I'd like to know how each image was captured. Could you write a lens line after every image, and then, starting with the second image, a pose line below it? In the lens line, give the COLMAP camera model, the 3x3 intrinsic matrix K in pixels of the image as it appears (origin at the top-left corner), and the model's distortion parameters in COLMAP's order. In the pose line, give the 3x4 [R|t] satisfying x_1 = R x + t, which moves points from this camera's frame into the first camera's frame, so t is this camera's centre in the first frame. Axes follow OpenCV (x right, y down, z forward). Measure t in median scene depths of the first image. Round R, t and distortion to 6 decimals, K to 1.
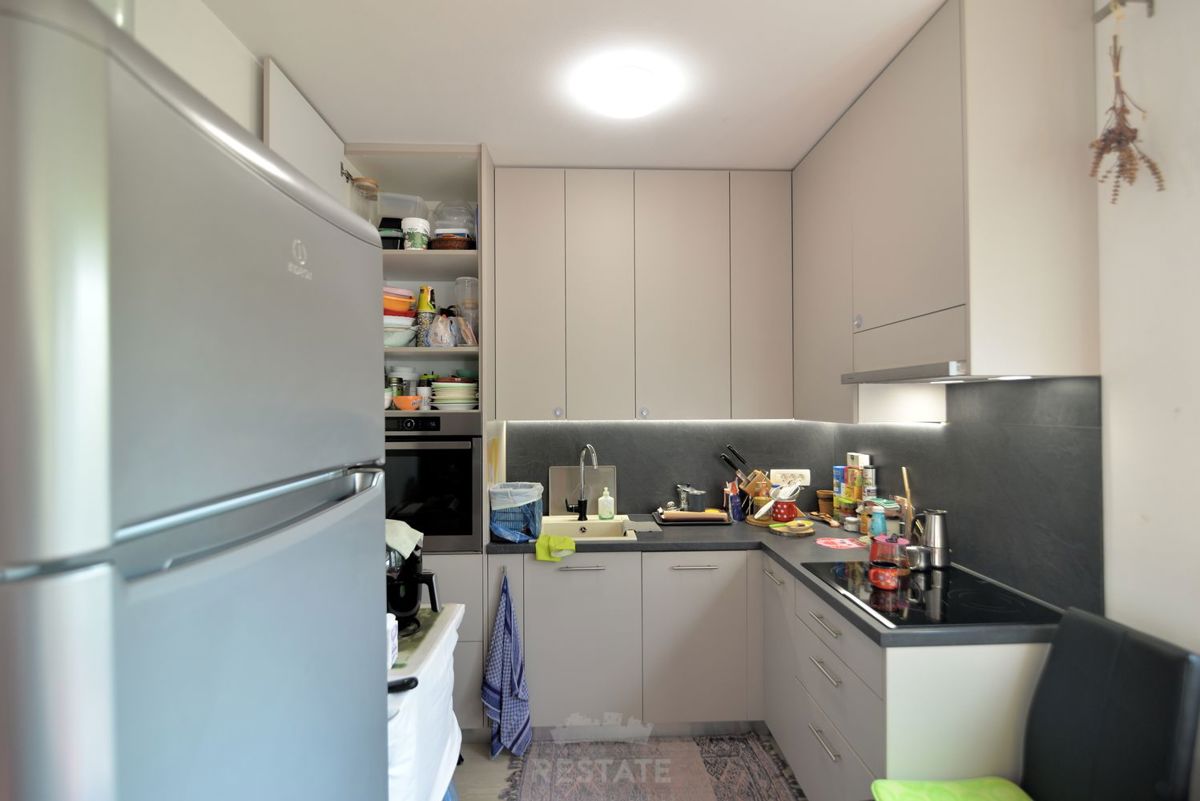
lens RADIAL K [[571.6, 0, 610.3], [0, 571.6, 393.4], [0, 0, 1]] dist [-0.009705, -0.000158]
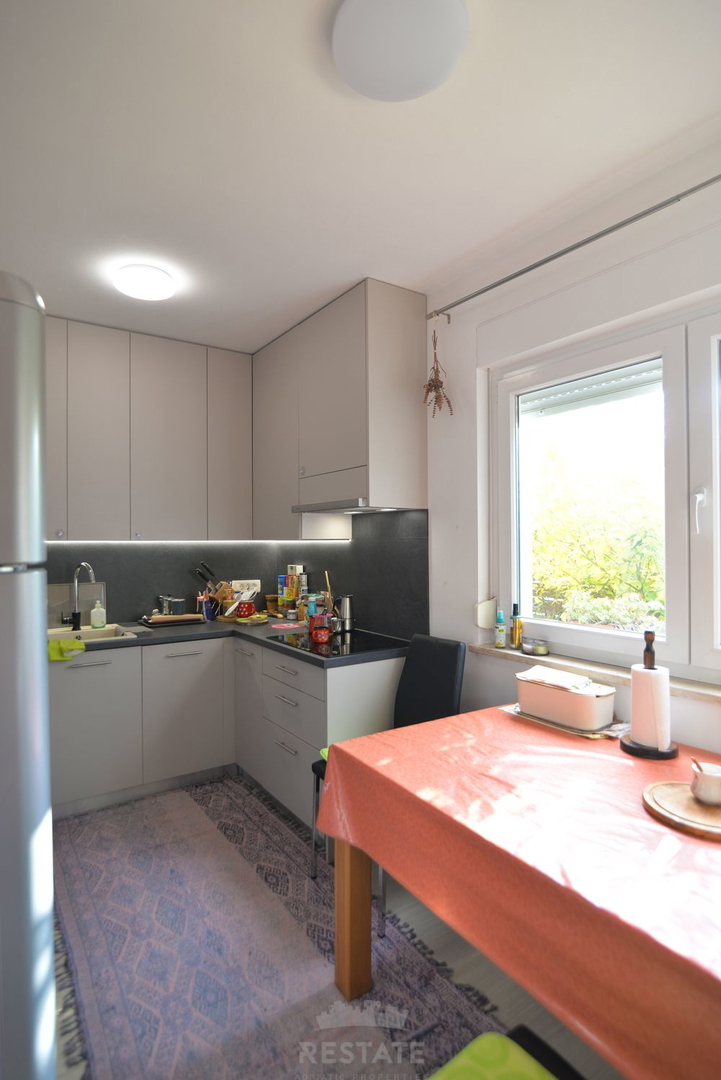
lens RADIAL K [[514.4, 0, 360.5], [0, 514.4, 540.0], [0, 0, 1]] dist [-0.009705, -0.000158]
pose [[0.840462, -0.008097, 0.541810, -0.132479], [-0.003061, 0.999801, 0.019689, 0.021912], [-0.541862, -0.018206, 0.840270, -0.168974]]
